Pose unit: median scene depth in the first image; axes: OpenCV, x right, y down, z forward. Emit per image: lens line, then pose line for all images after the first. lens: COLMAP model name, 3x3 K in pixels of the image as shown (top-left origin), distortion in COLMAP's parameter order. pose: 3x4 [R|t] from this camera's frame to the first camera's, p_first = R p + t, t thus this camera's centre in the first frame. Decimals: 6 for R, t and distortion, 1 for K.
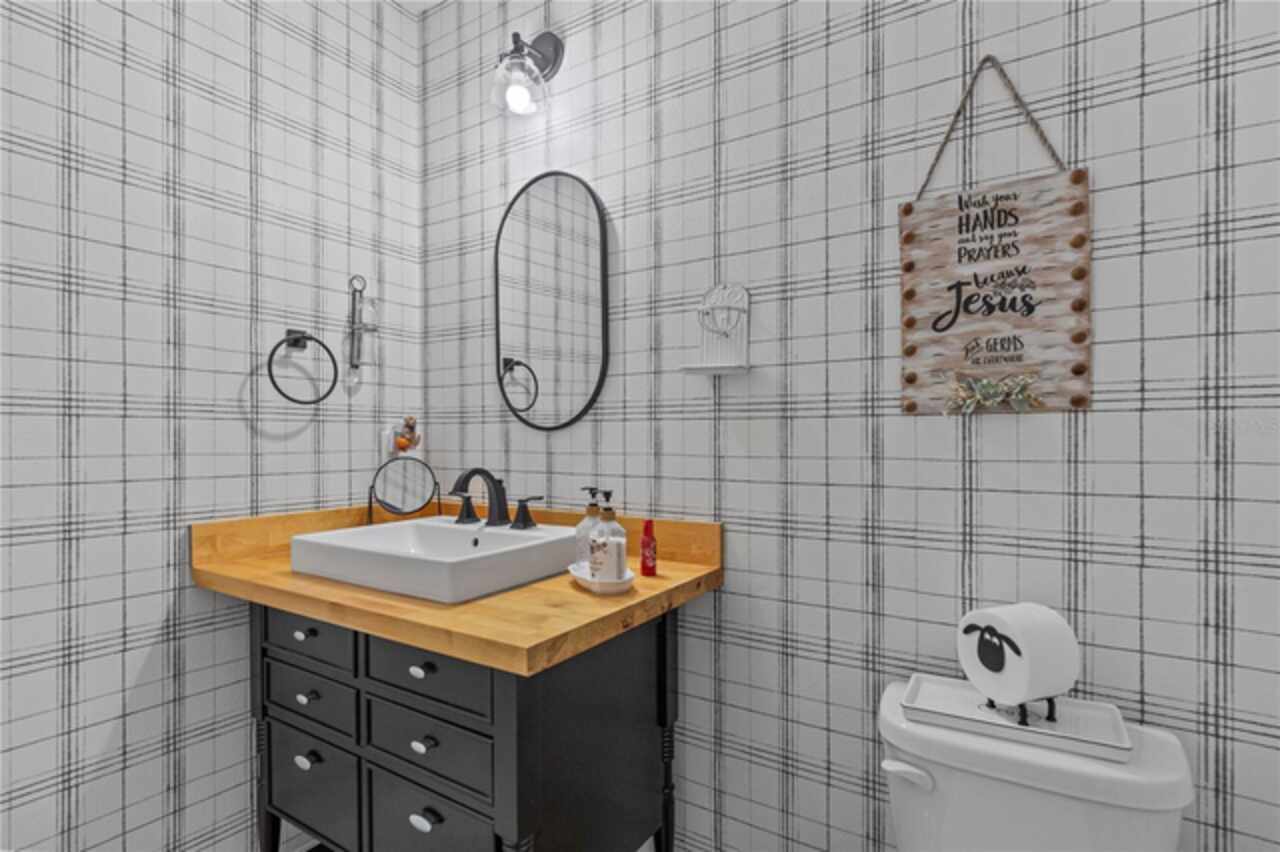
lens RADIAL K [[635.4, 0, 637.3], [0, 635.4, 441.5], [0, 0, 1]] dist [0.000676, -0.000120]
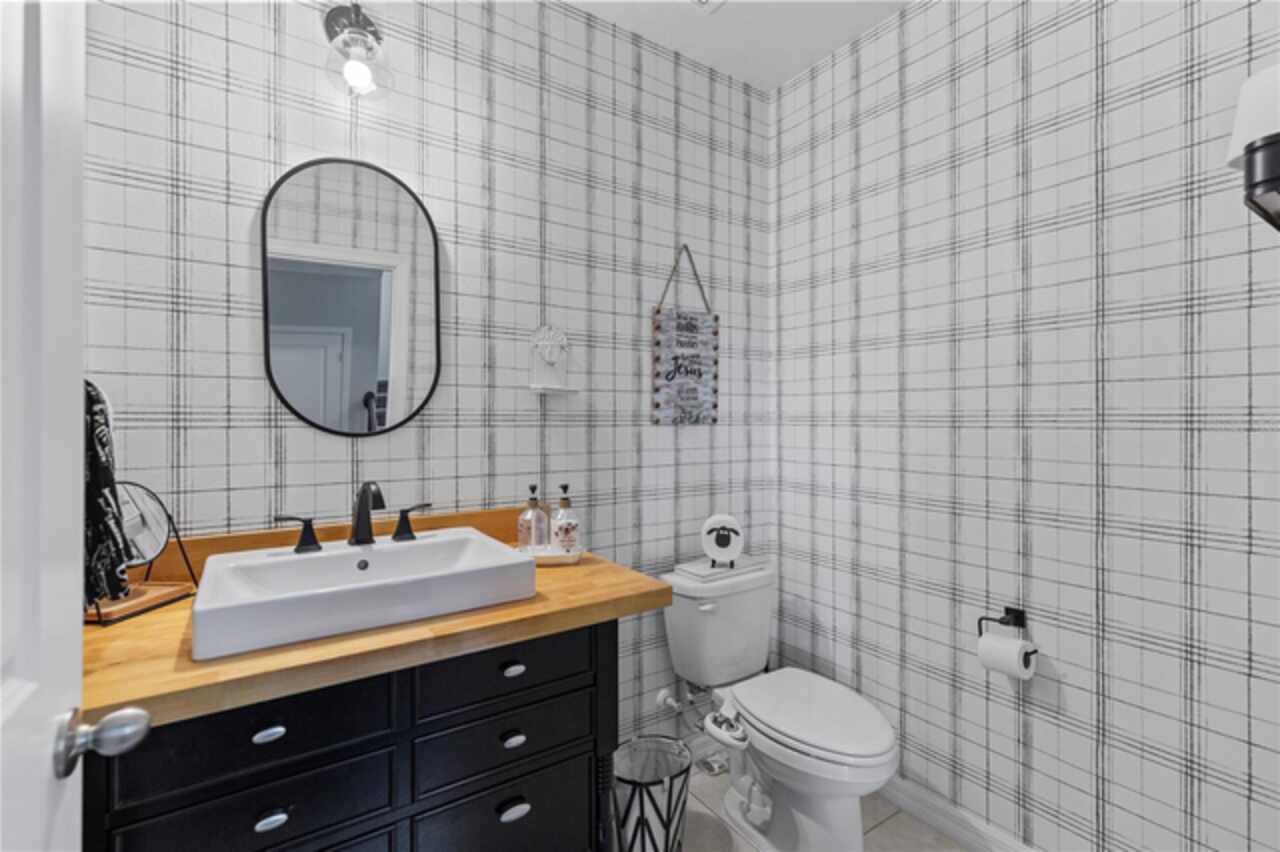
lens RADIAL K [[580.0, 0, 640.0], [0, 580.0, 426.0], [0, 0, 1]] dist [-0.001635, -0.000133]
pose [[0.373615, -0.001722, 0.927582, -1.103643], [0.014491, 0.999887, -0.003981, -0.034288], [-0.927471, 0.014929, 0.373598, 0.433938]]
